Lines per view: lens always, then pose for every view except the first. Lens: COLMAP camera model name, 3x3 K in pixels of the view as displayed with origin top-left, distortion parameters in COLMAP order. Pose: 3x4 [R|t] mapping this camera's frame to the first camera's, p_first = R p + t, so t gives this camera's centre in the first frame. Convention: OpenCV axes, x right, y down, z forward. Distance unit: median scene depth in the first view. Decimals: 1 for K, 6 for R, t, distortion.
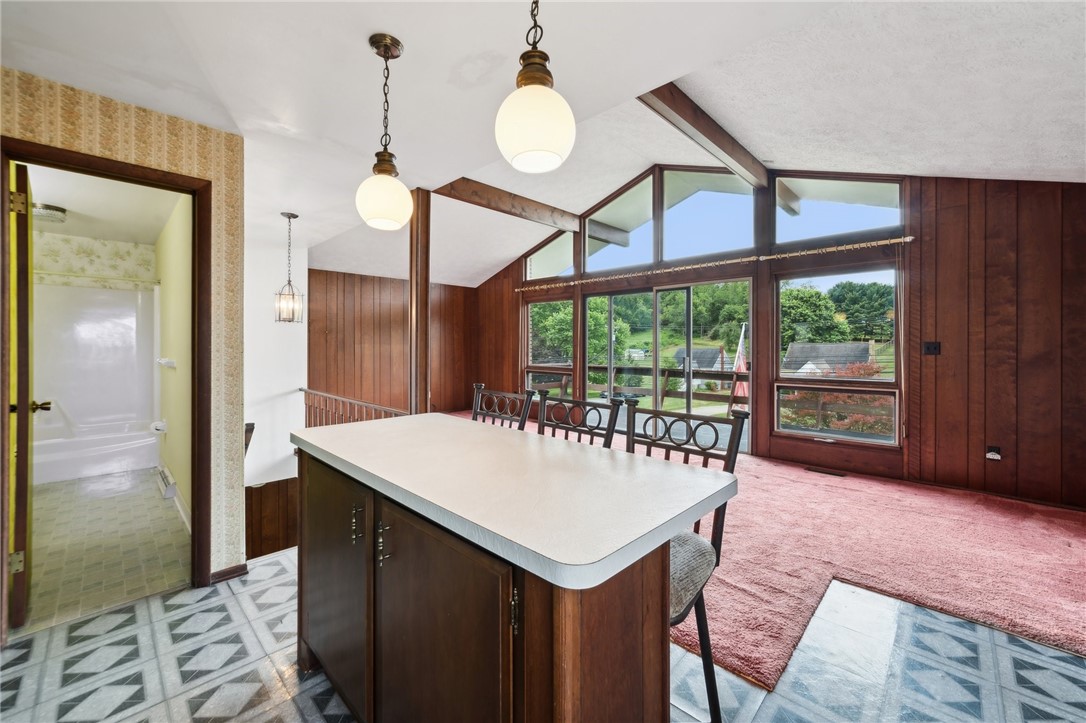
lens RADIAL K [[438.9, 0, 549.2], [0, 438.9, 346.8], [0, 0, 1]] dist [-0.000790, 0.000702]
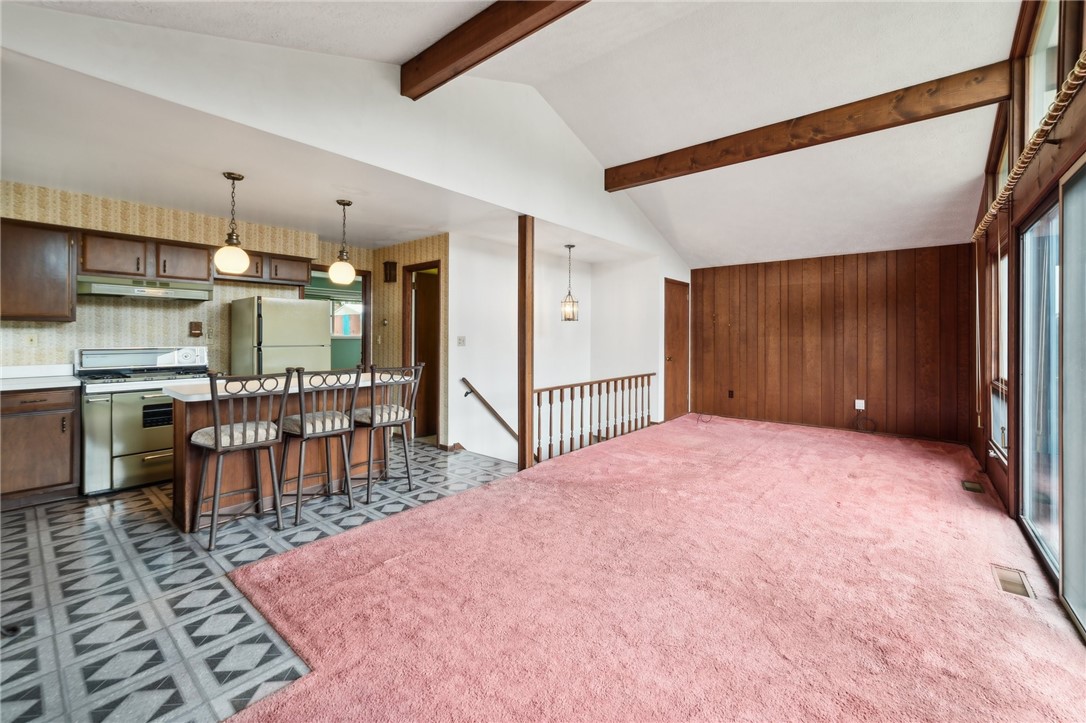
lens RADIAL K [[446.1, 0, 543.4], [0, 446.1, 334.4], [0, 0, 1]] dist [-0.017853, -0.000013]
pose [[0.055872, -0.005483, -0.998423, 0.802546], [-0.007037, 0.999958, -0.005885, -0.002570], [0.998413, 0.007355, 0.055831, 0.776527]]
